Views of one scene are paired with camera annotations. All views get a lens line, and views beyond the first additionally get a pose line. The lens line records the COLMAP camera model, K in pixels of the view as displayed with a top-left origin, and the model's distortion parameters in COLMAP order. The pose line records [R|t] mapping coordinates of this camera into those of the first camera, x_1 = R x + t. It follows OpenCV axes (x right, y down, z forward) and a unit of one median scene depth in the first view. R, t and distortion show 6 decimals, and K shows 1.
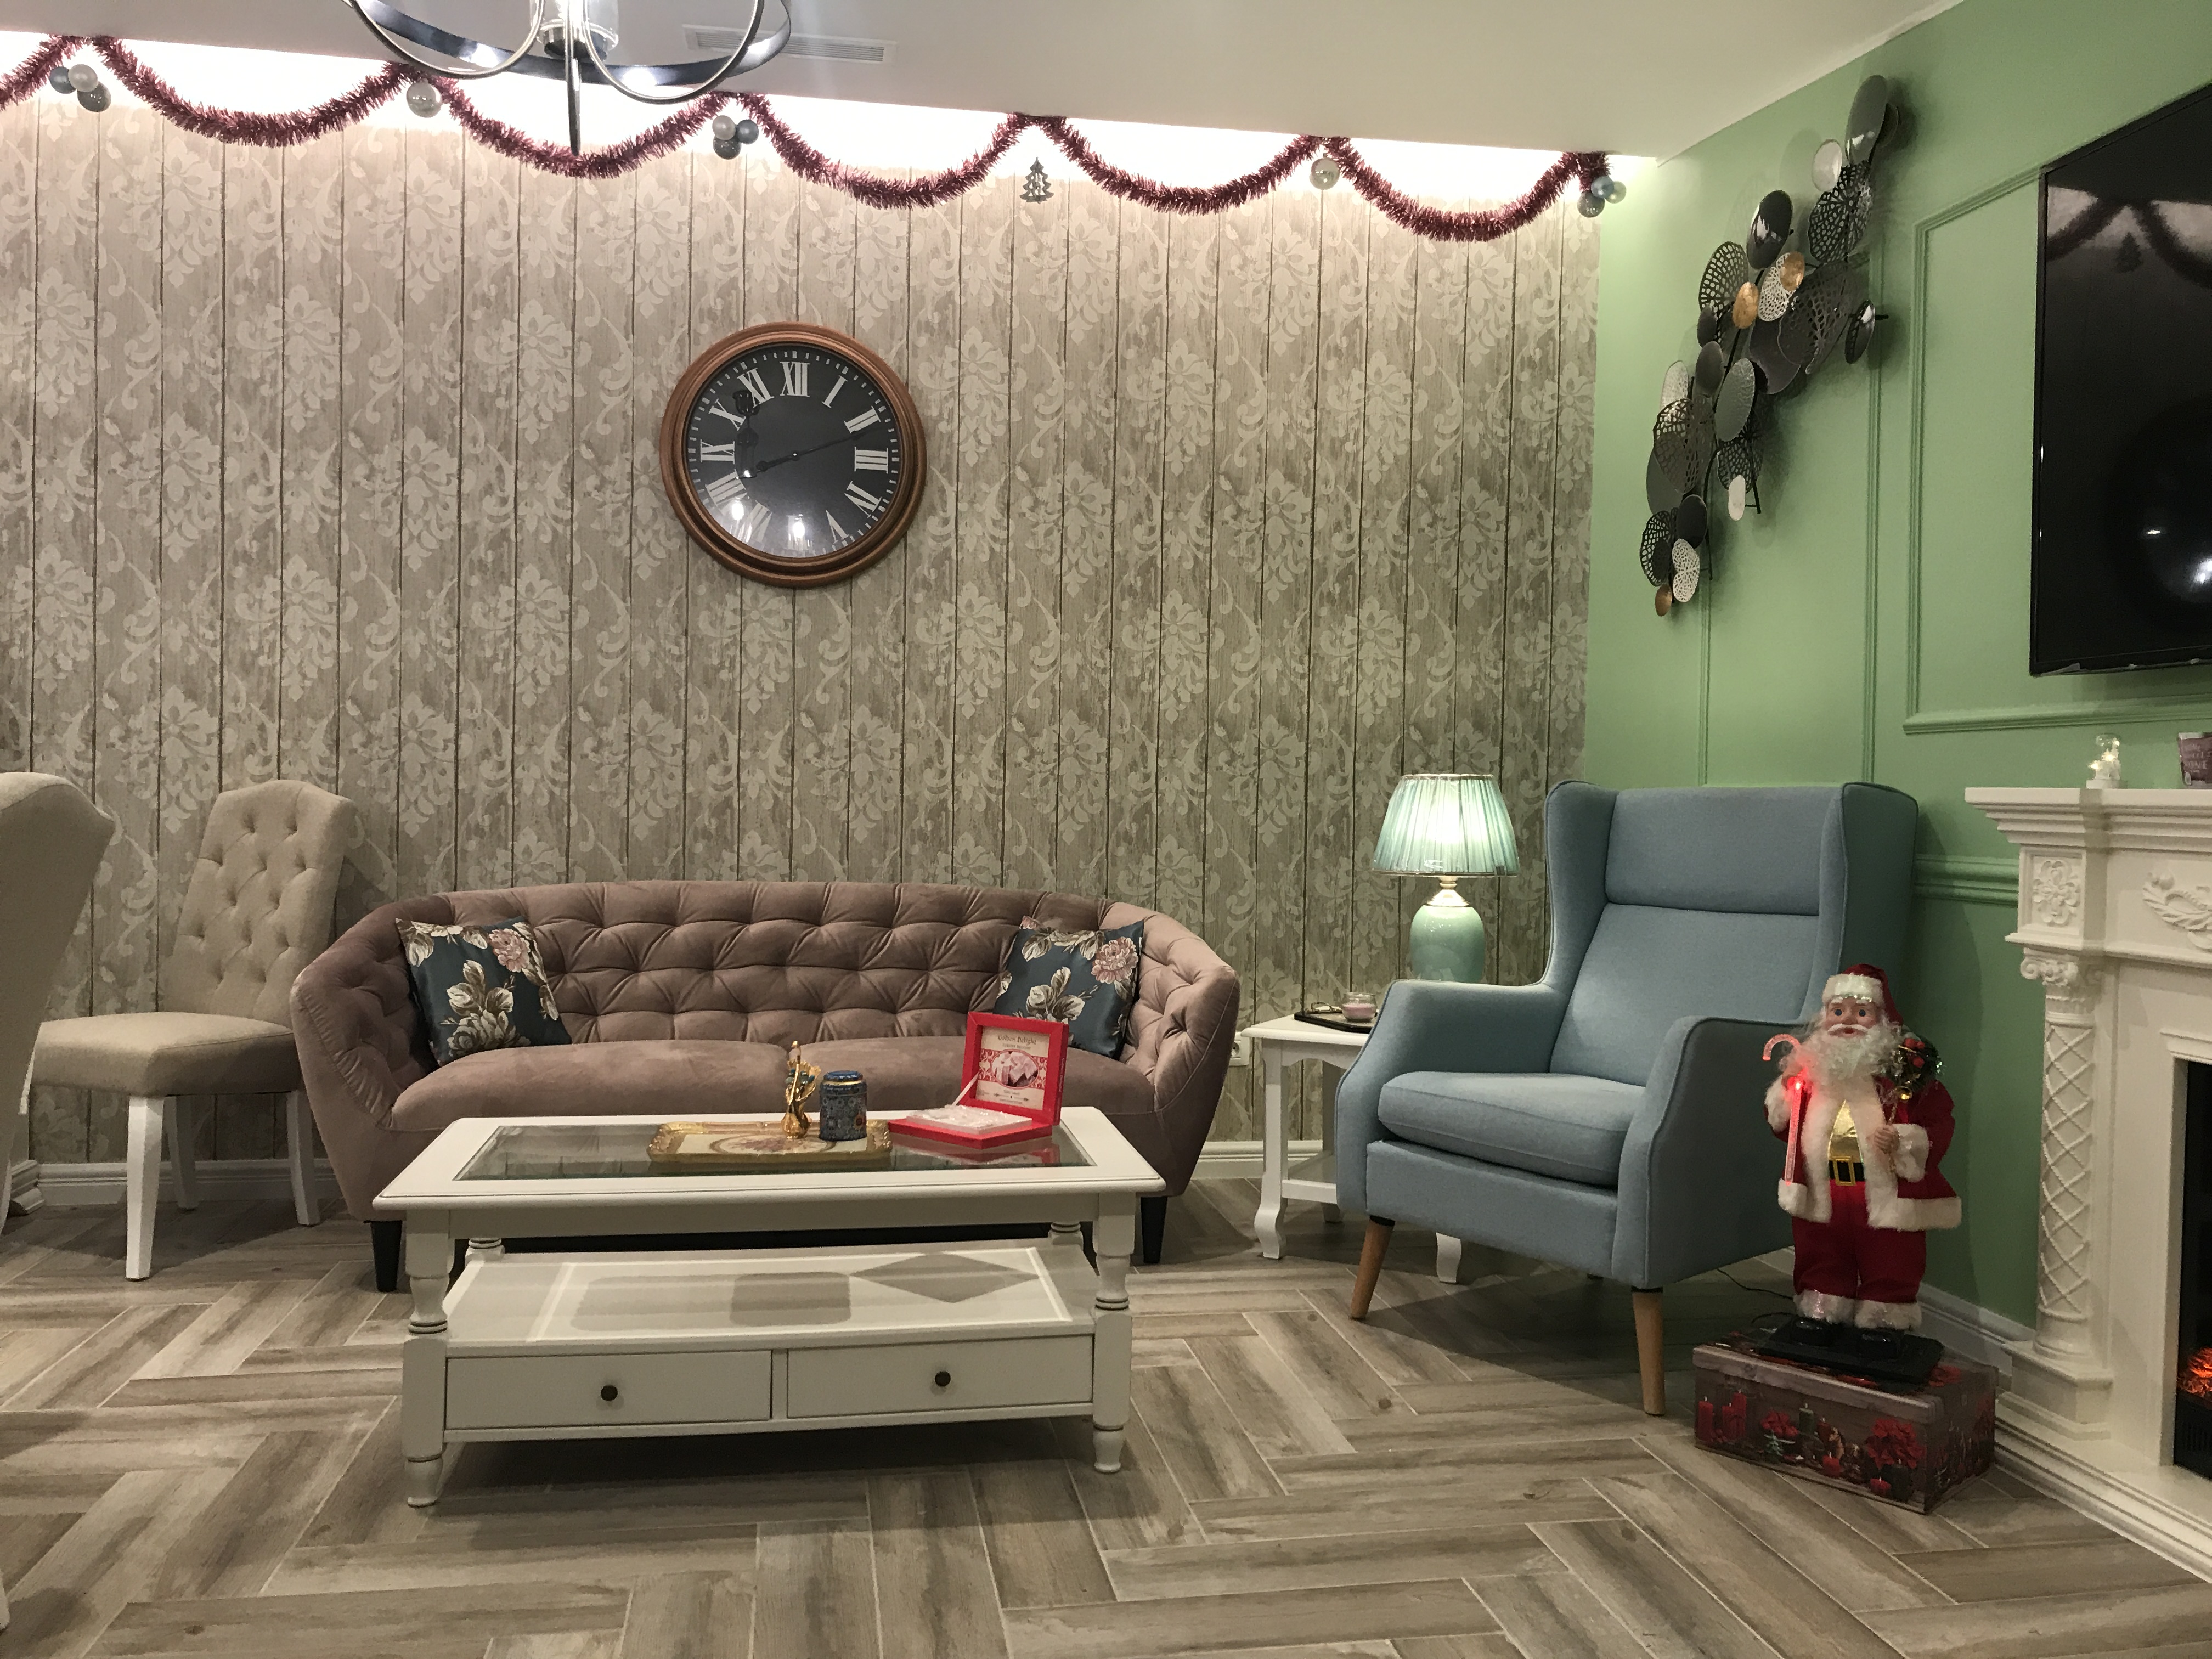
lens RADIAL K [[1810.7, 0, 1106.0], [0, 1810.7, 817.7], [0, 0, 1]] dist [0.048642, -0.052288]
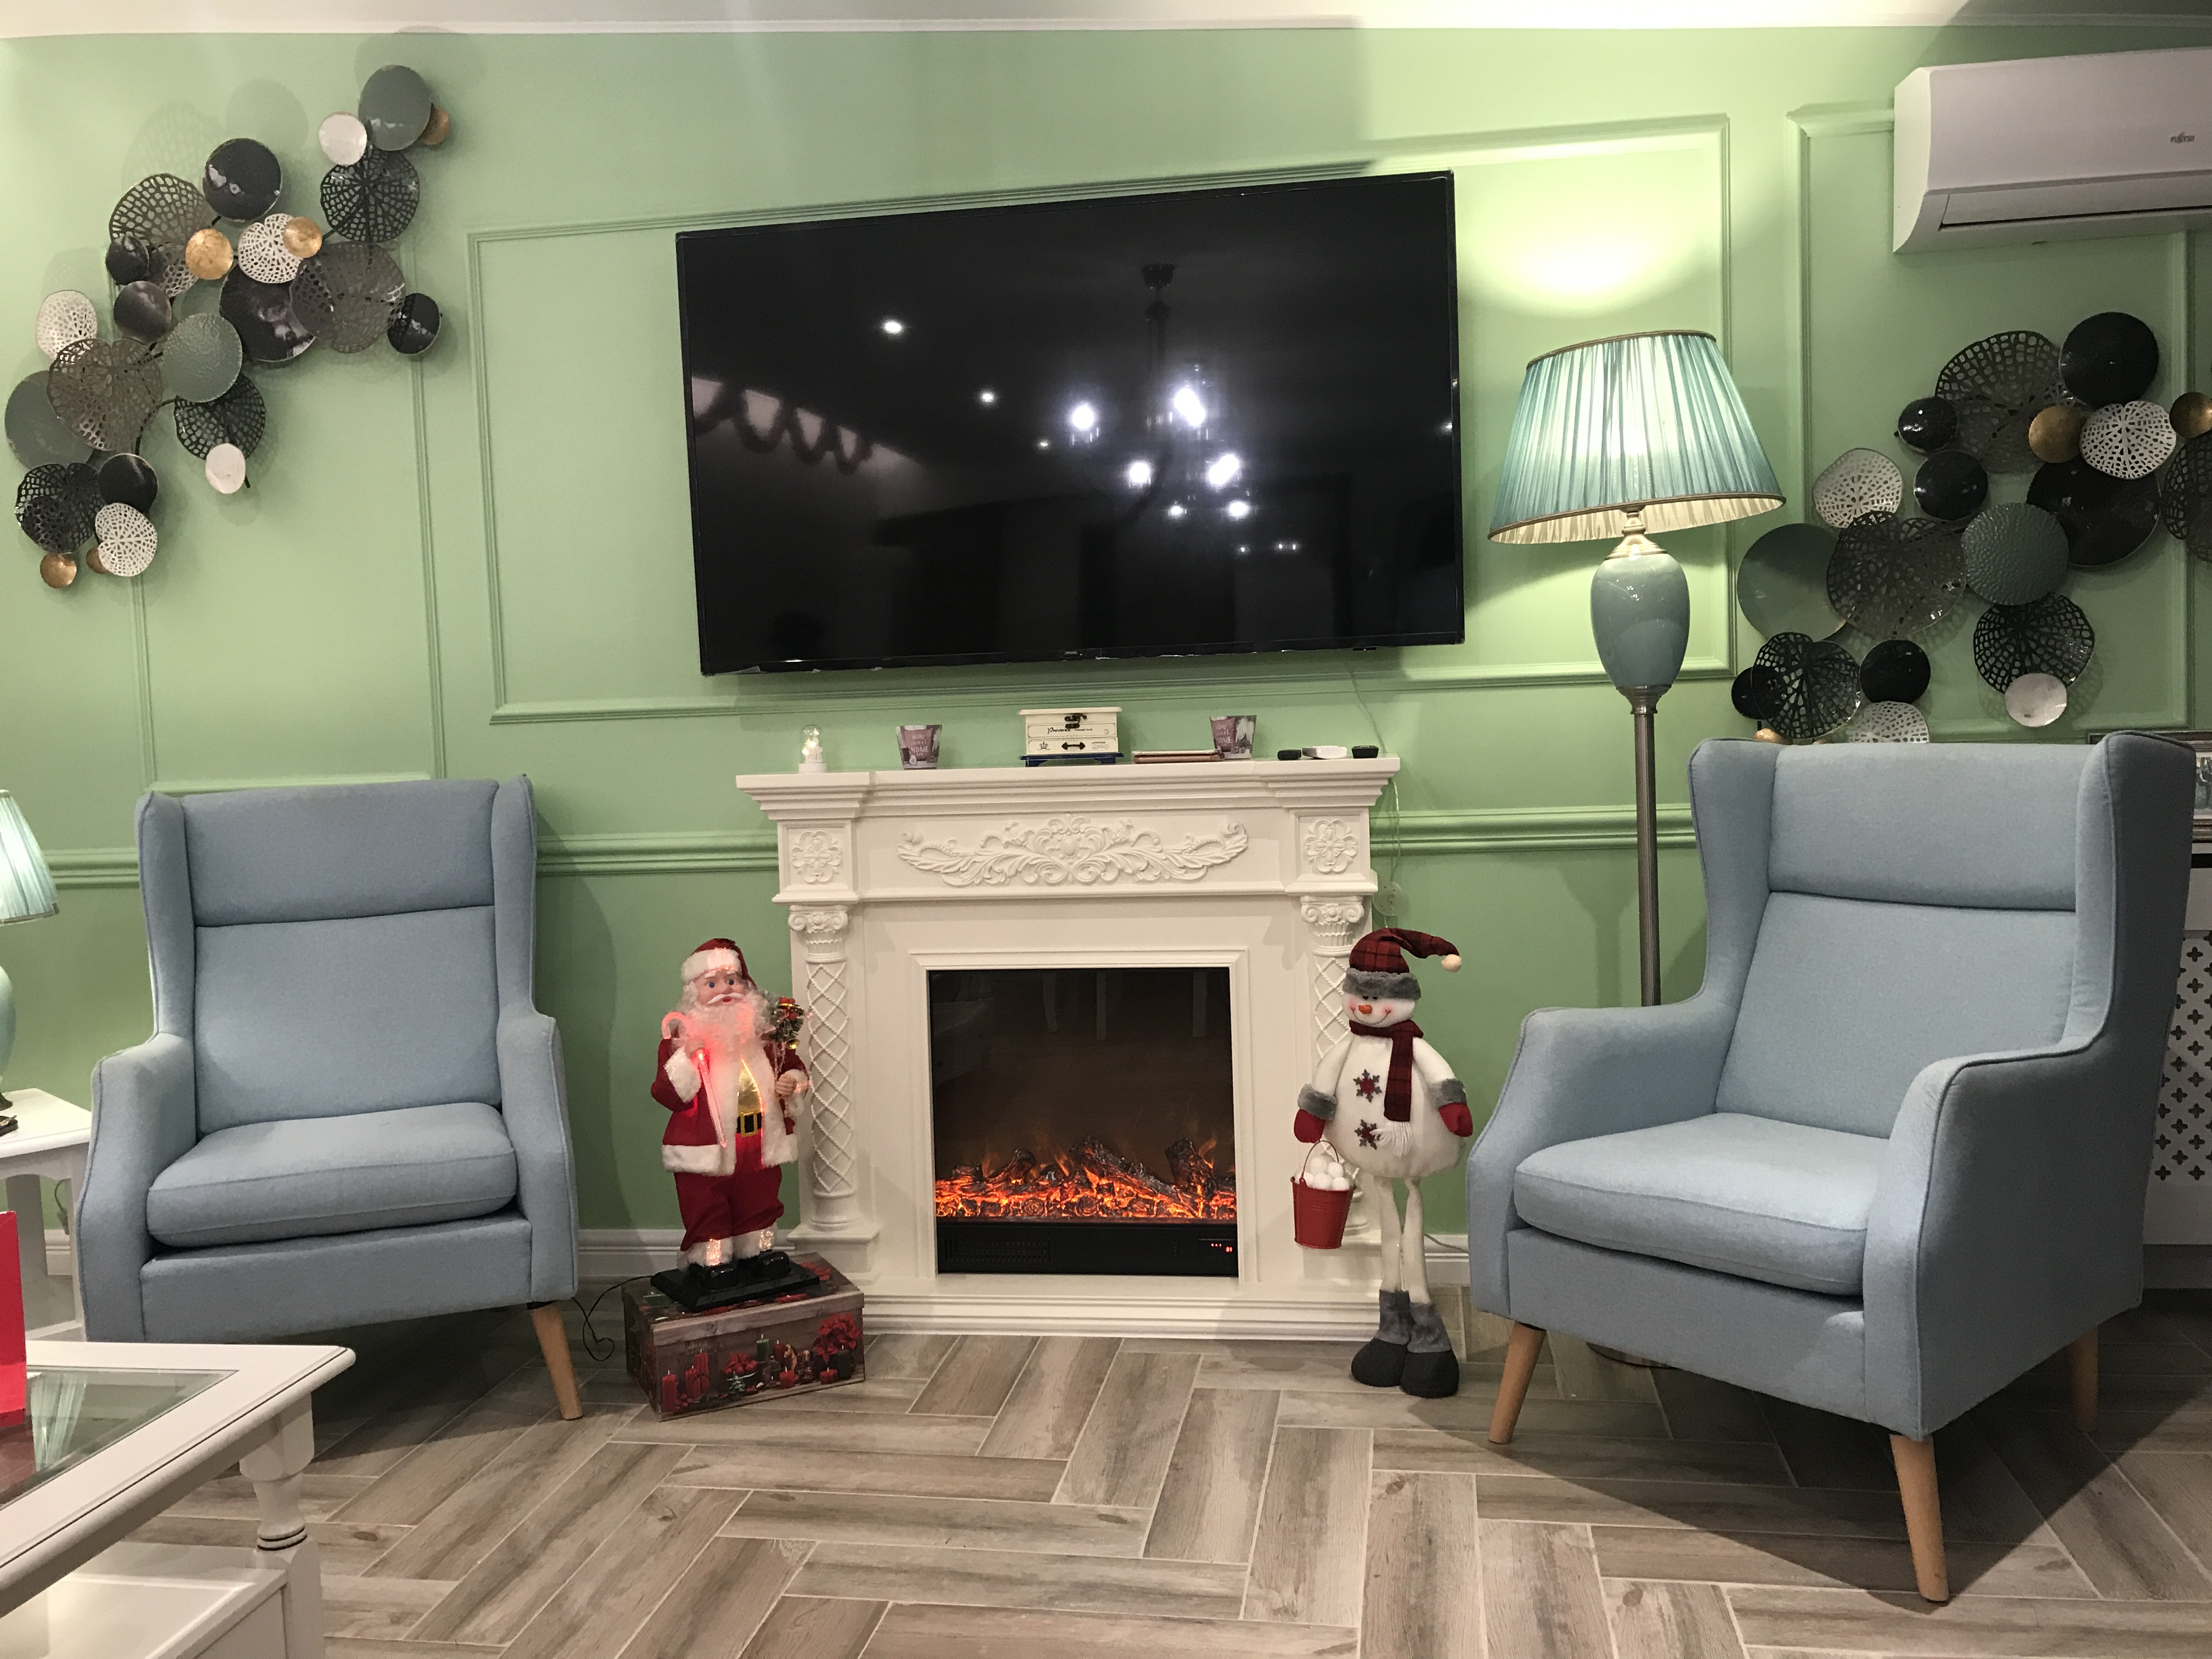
lens RADIAL K [[1810.7, 0, 1106.0], [0, 1810.7, 817.7], [0, 0, 1]] dist [0.048642, -0.052288]
pose [[0.335590, -0.087024, 0.937980, -0.545468], [0.055573, 0.995818, 0.072507, -0.061841], [-0.940367, 0.027793, 0.339023, 0.400379]]
